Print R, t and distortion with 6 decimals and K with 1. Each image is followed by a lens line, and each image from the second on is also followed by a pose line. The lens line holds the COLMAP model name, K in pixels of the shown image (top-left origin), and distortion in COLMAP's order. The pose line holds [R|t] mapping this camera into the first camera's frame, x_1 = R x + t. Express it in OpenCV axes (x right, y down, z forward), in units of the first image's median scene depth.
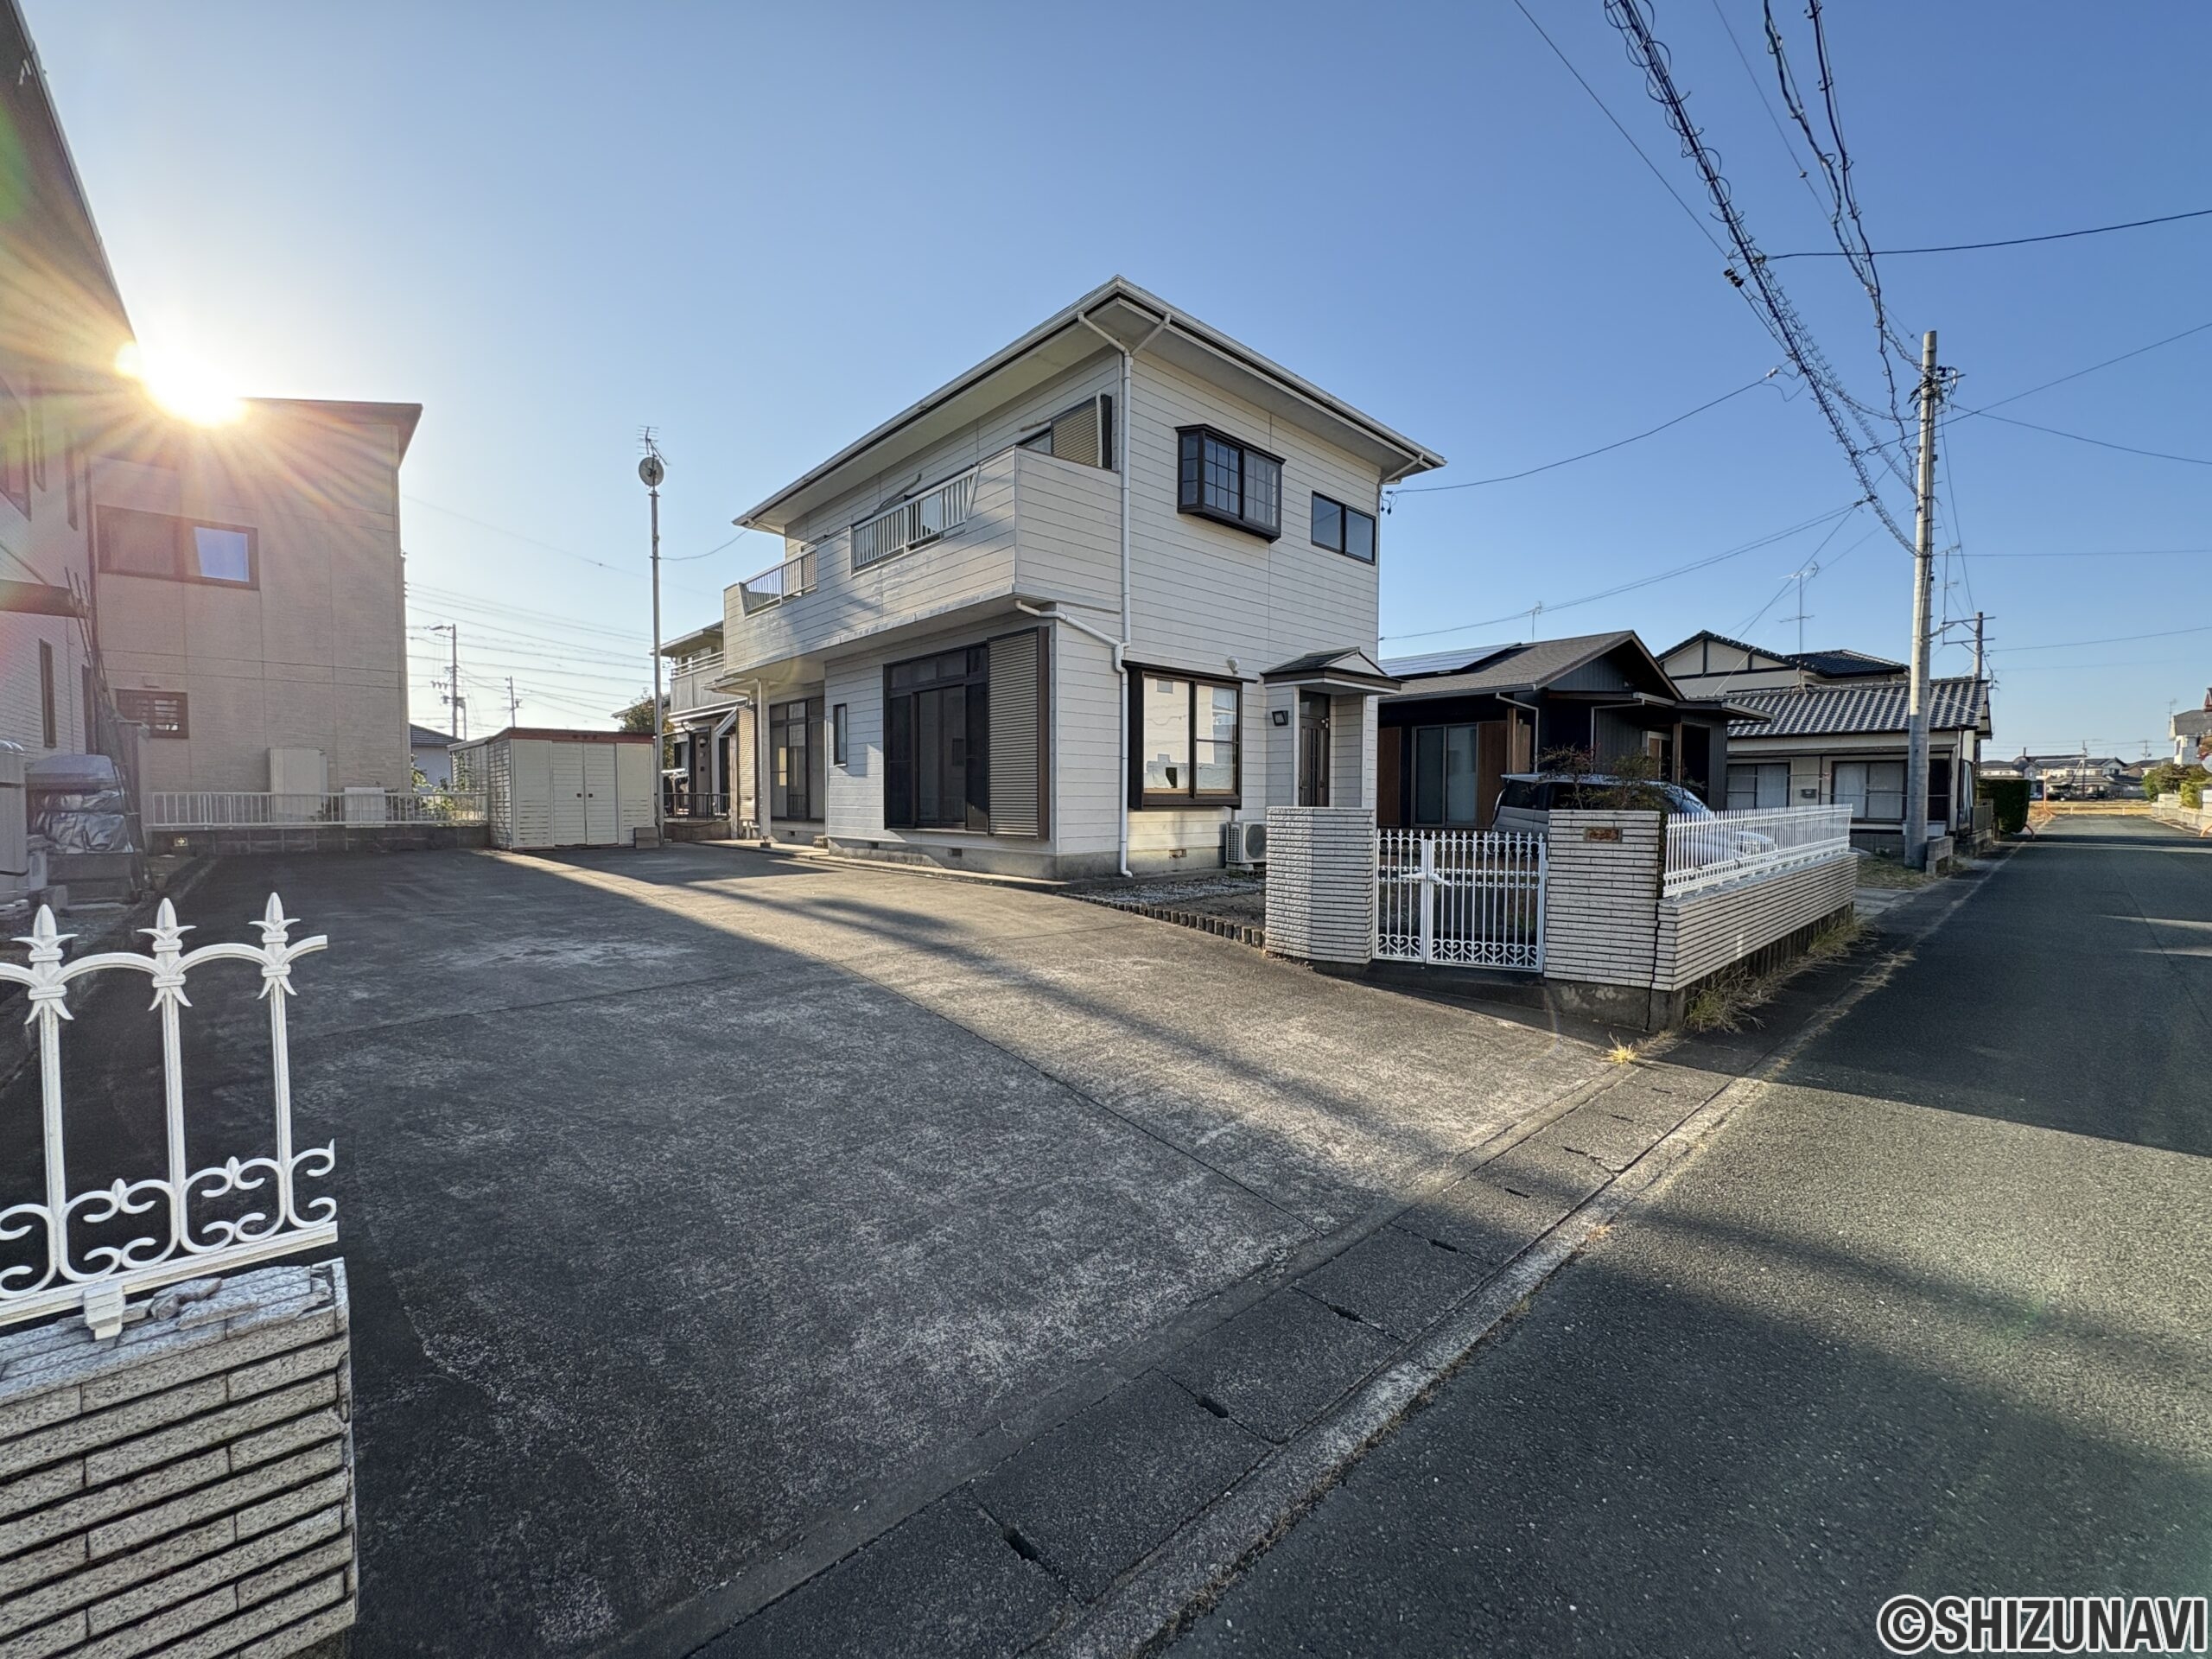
lens RADIAL K [[879.8, 0, 1106.0], [0, 879.8, 829.5], [0, 0, 1]] dist [-0.000215, 0.000082]
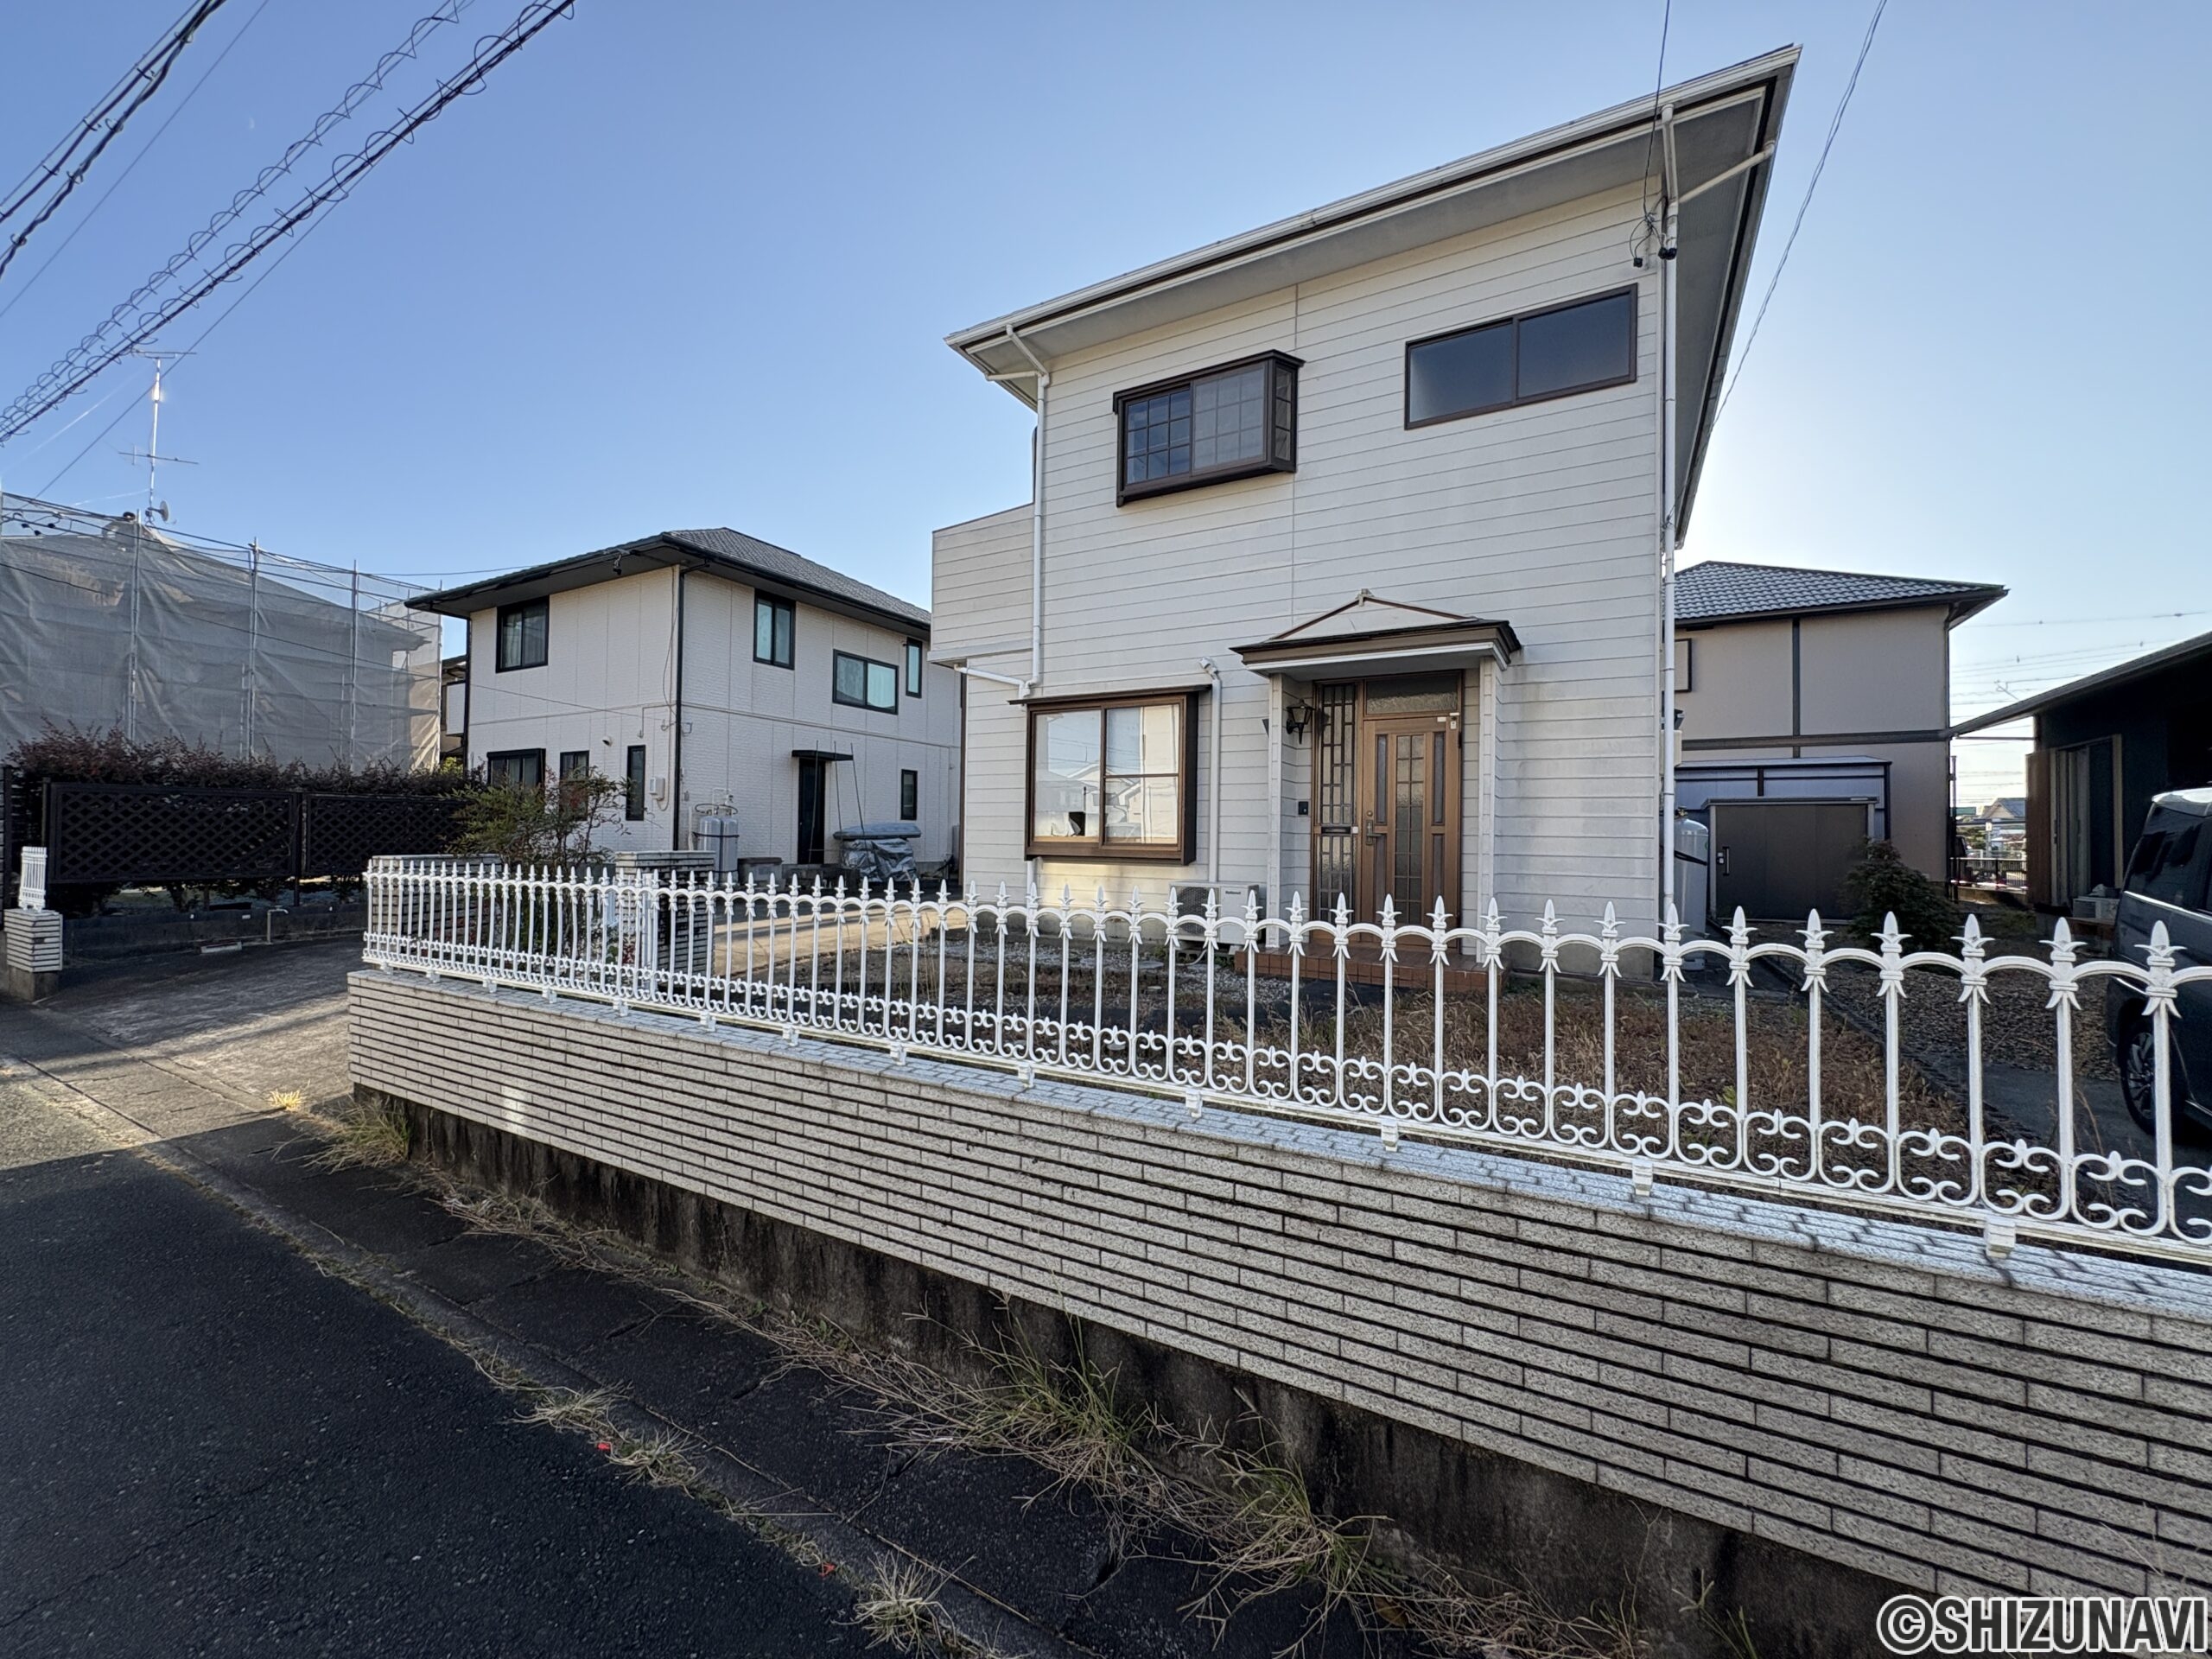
lens RADIAL K [[882.1, 0, 1106.0], [0, 882.1, 829.5], [0, 0, 1]] dist [-0.002261, -0.000061]
pose [[0.304764, -0.012657, -0.952344, 0.863594], [-0.050371, 0.998298, -0.029387, -0.029384], [0.951095, 0.056926, 0.303608, 0.746366]]
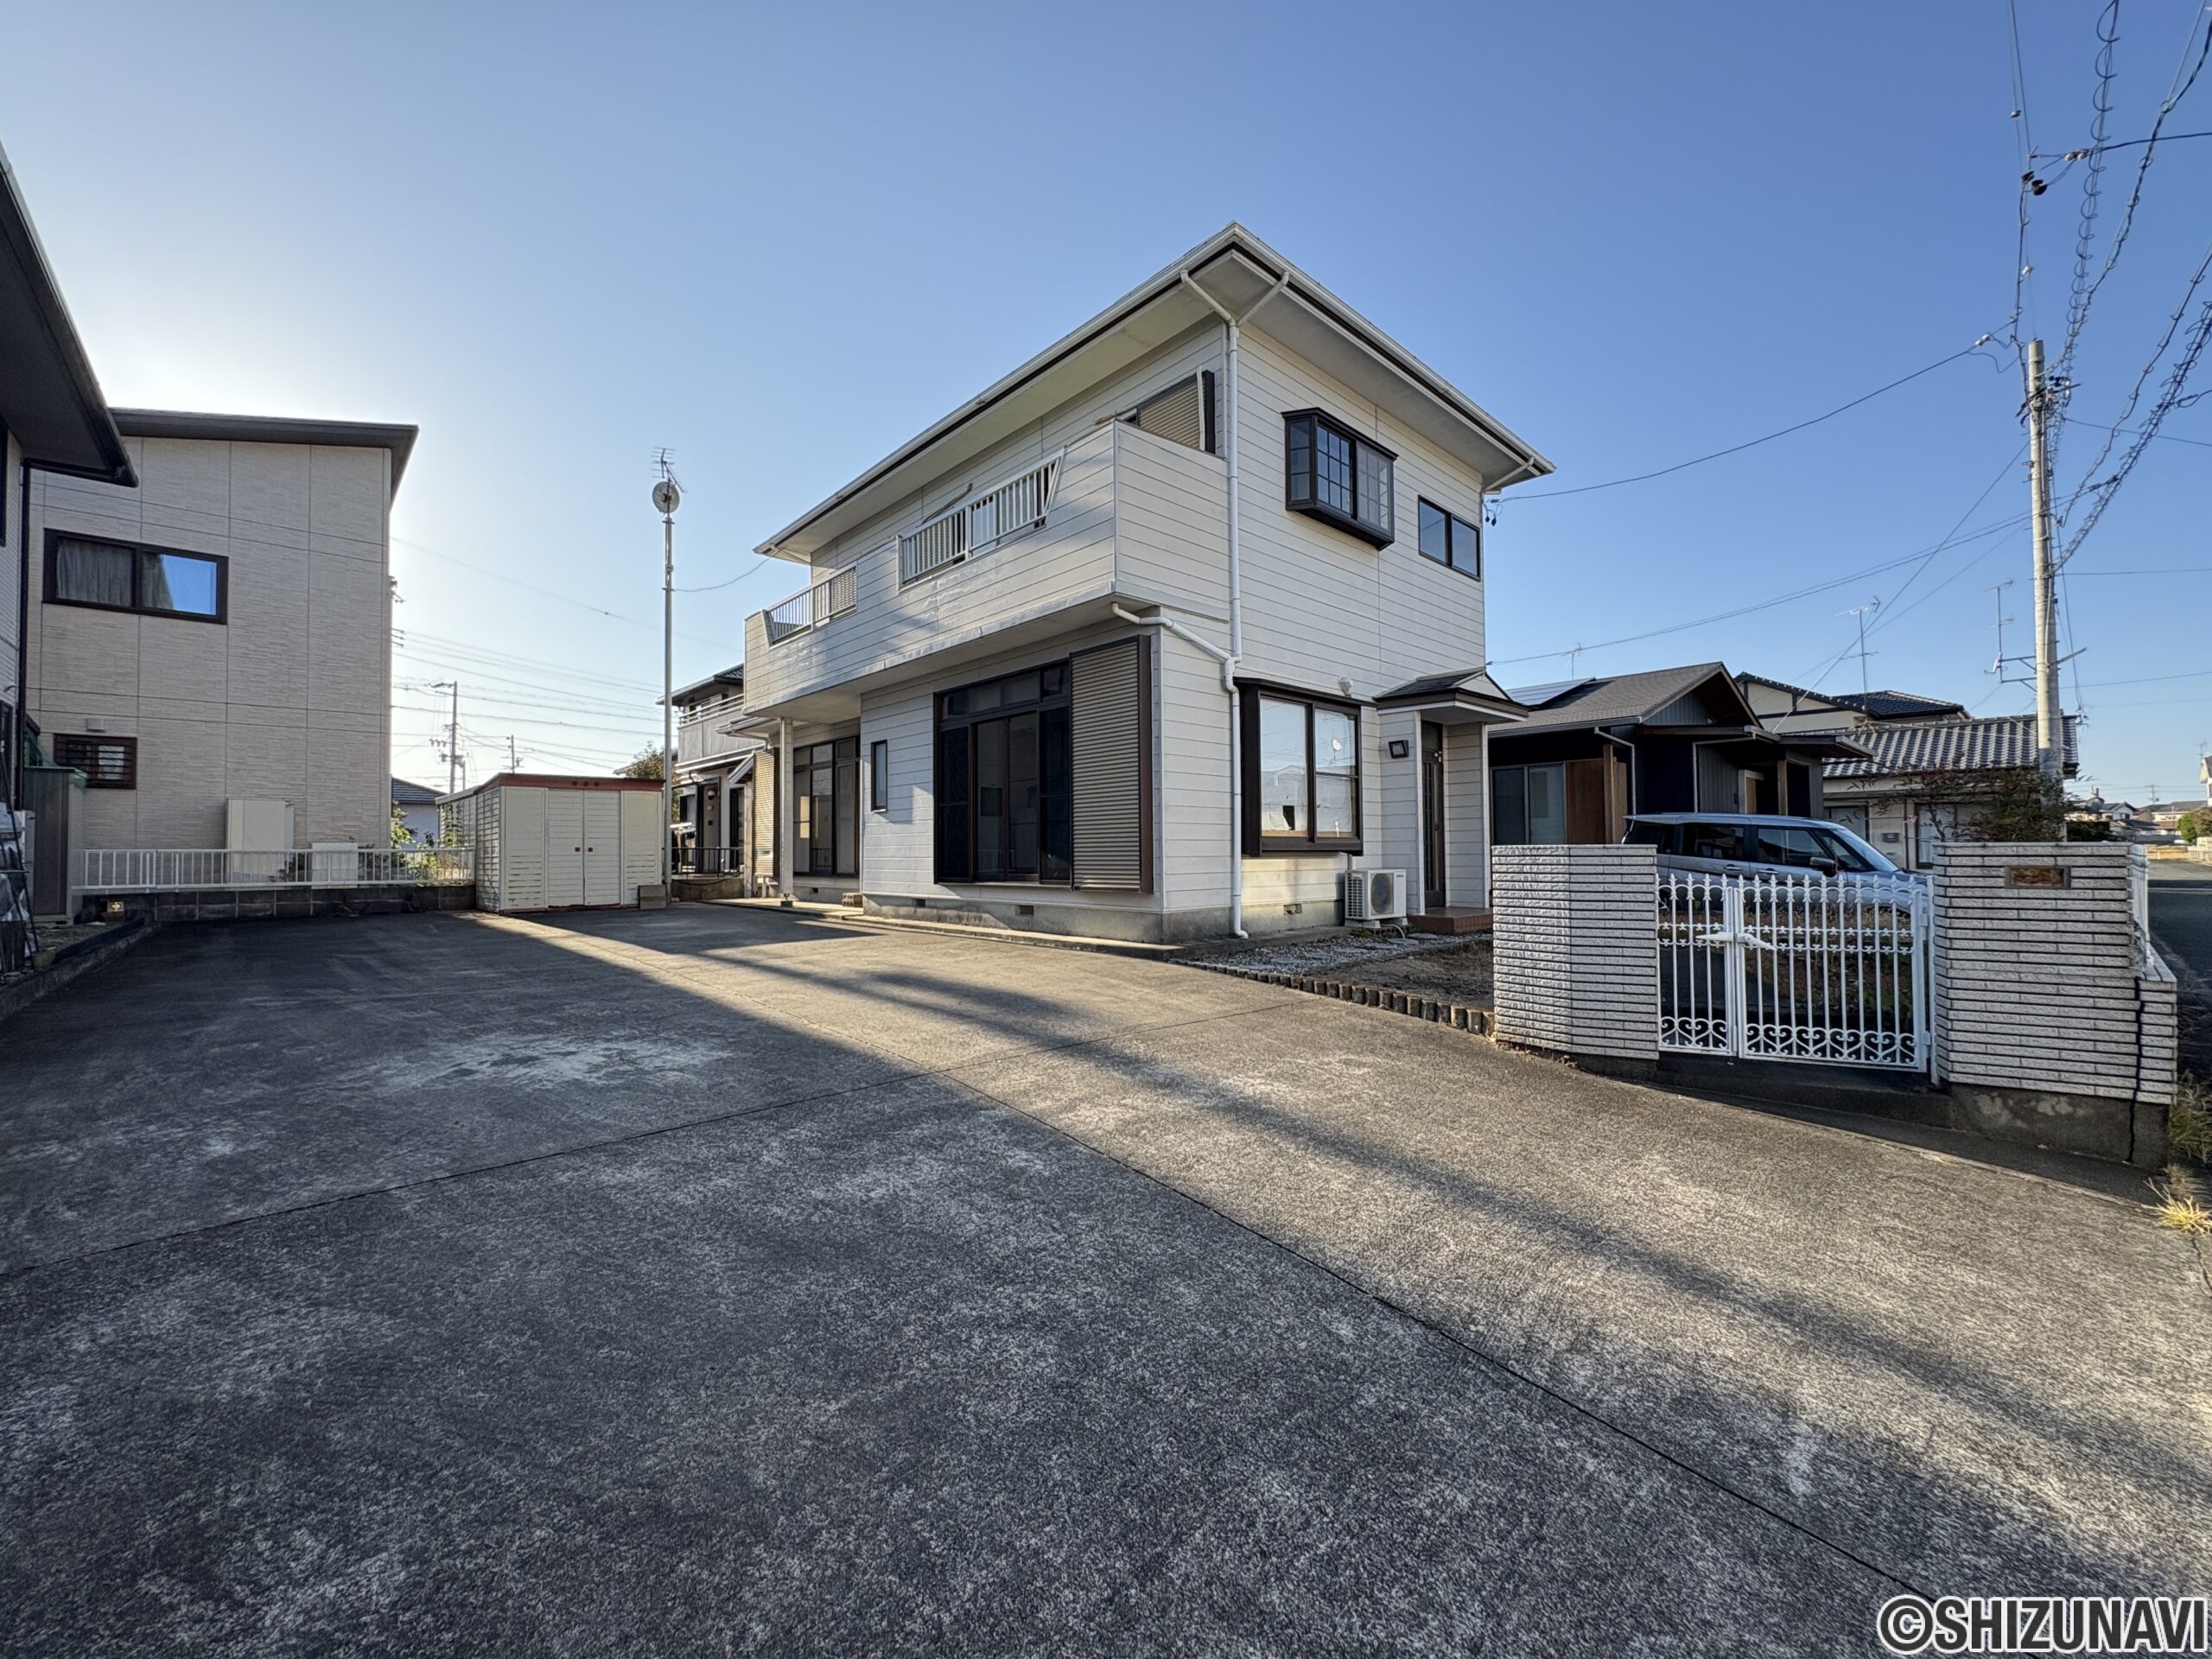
lens RADIAL K [[879.8, 0, 1106.0], [0, 879.8, 829.5], [0, 0, 1]] dist [-0.000215, 0.000082]
pose [[0.999951, -0.009759, 0.001419, -0.097299], [0.009829, 0.997966, -0.062992, 0.002865], [-0.000802, 0.063003, 0.998013, 0.163610]]
